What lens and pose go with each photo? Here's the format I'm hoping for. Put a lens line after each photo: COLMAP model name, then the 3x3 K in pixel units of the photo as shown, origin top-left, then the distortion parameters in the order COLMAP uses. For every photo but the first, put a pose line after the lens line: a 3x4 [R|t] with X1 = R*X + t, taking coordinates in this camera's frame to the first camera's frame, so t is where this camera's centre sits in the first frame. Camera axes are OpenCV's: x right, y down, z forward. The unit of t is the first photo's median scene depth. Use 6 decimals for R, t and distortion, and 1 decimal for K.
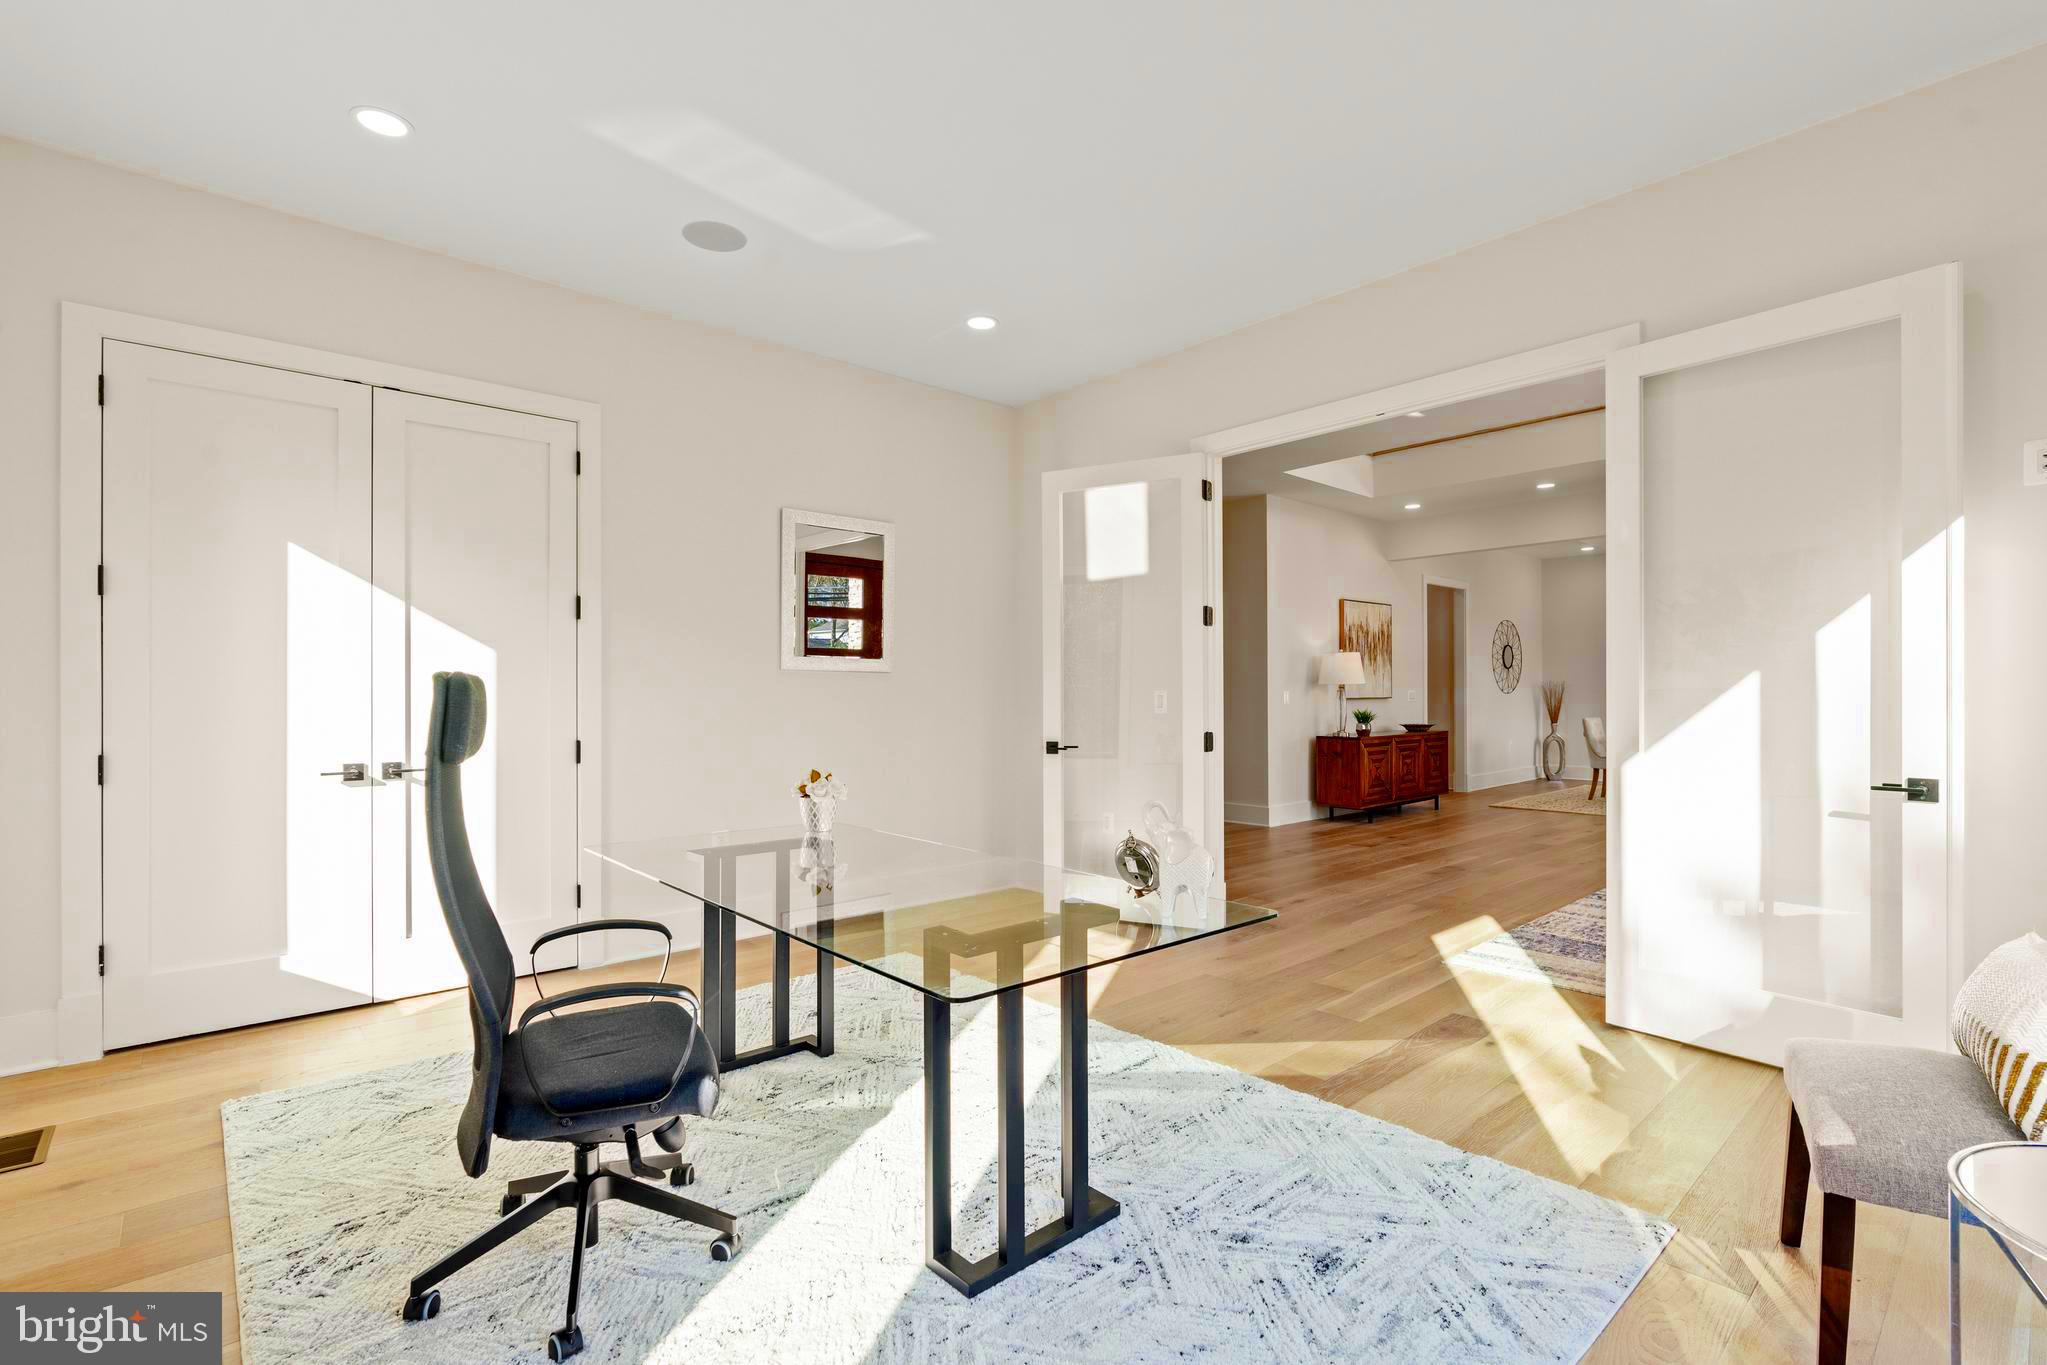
lens RADIAL K [[933.1, 0, 1029.5], [0, 933.1, 689.2], [0, 0, 1]] dist [-0.010918, 0.003928]
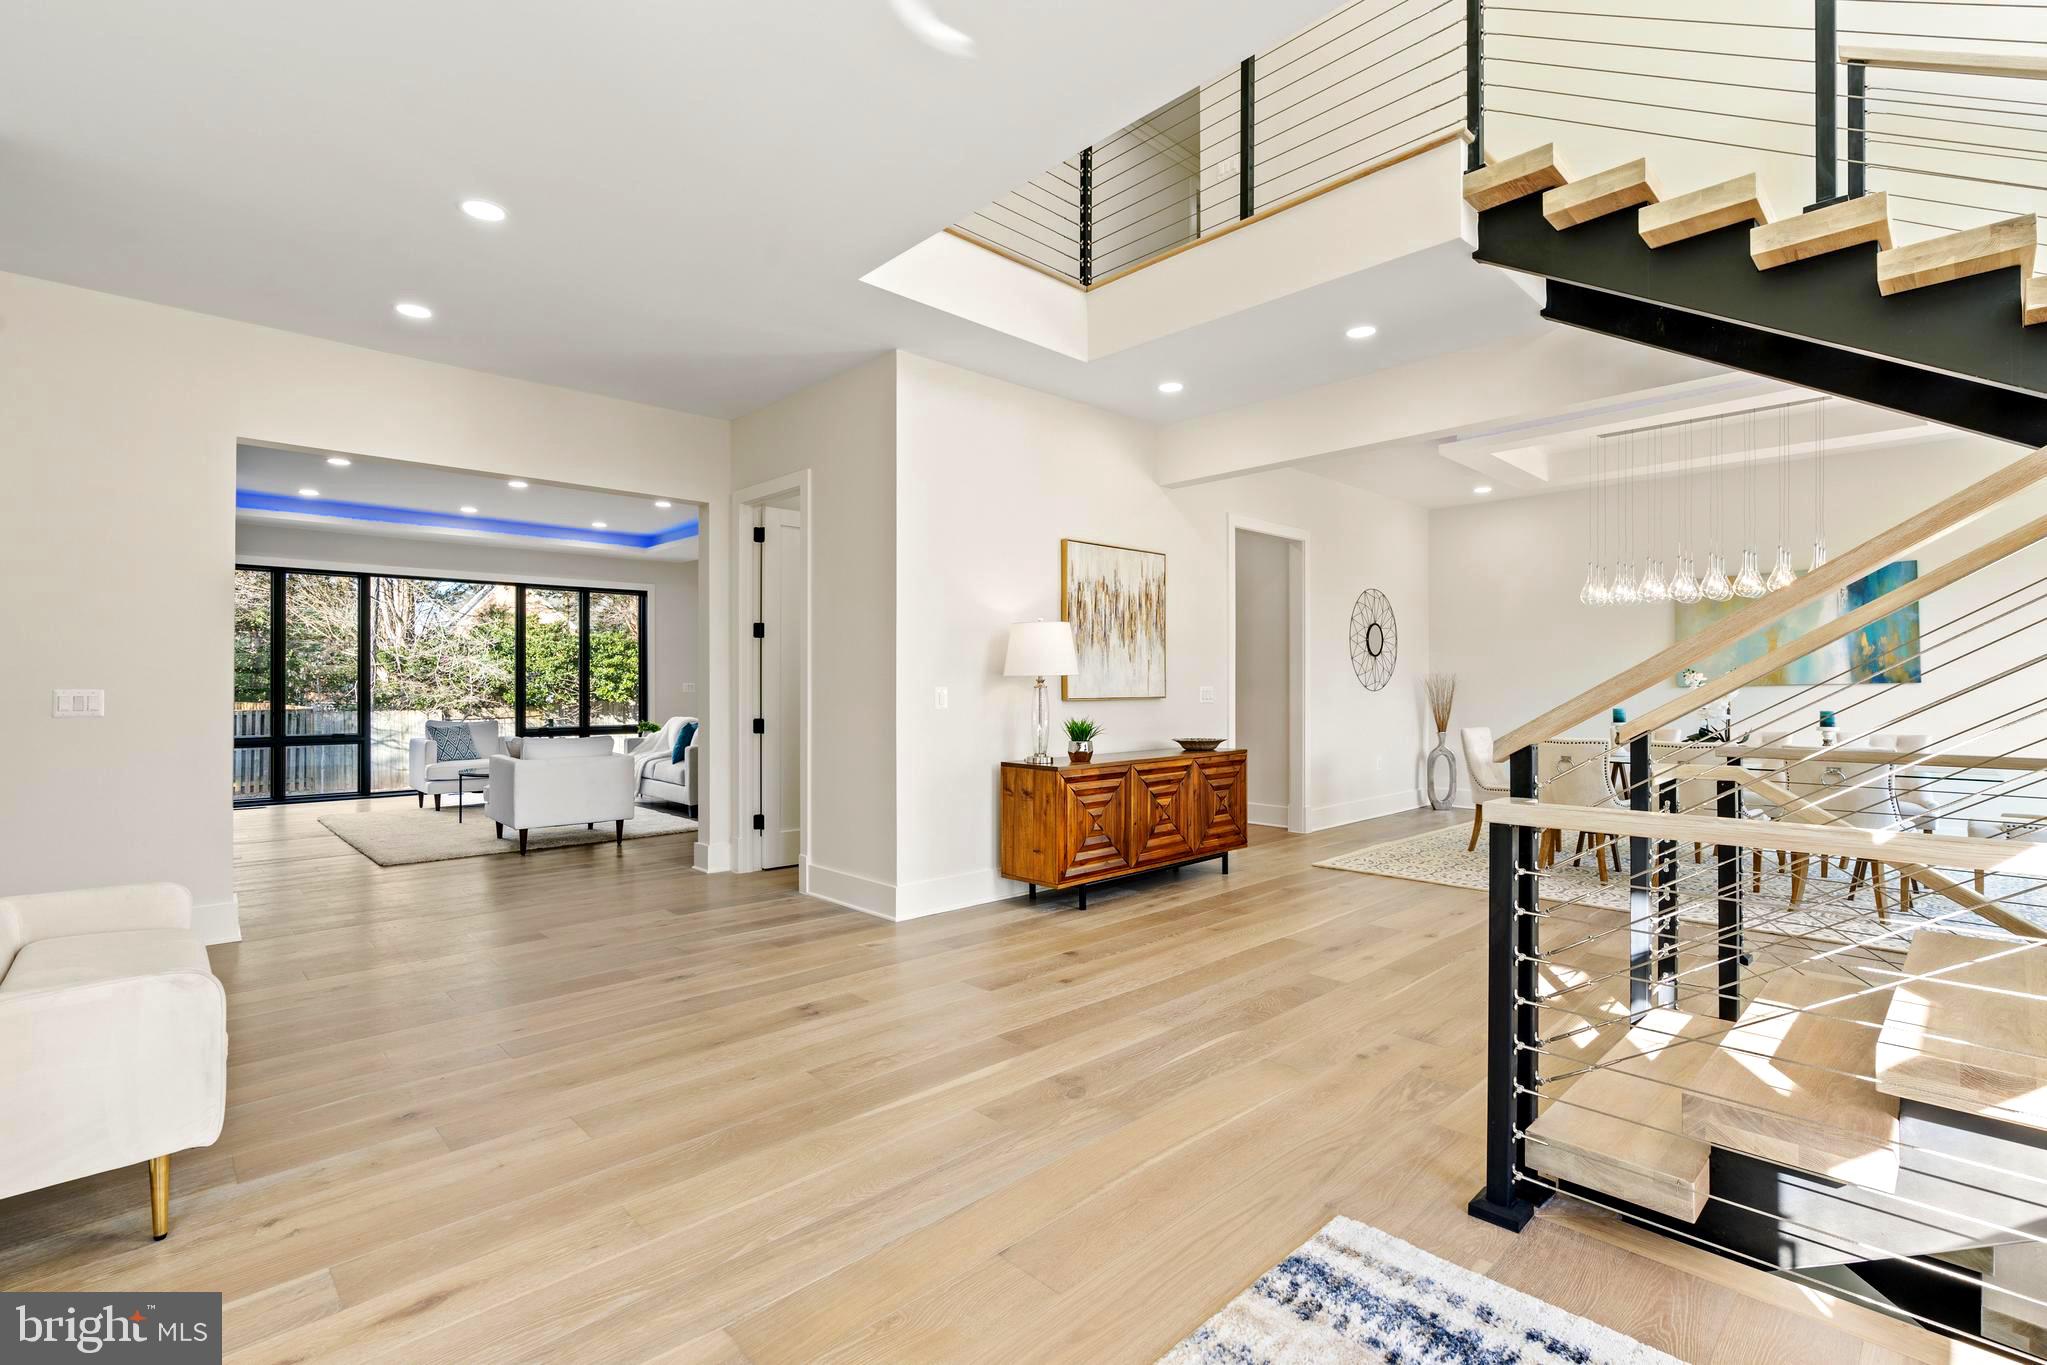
lens RADIAL K [[933.1, 0, 1045.6], [0, 933.1, 688.2], [0, 0, 1]] dist [-0.010918, 0.003928]
pose [[0.998922, 0.005875, 0.046047, 0.288690], [-0.006225, 0.999953, 0.007469, -0.001864], [-0.046001, -0.007747, 0.998911, 0.374139]]
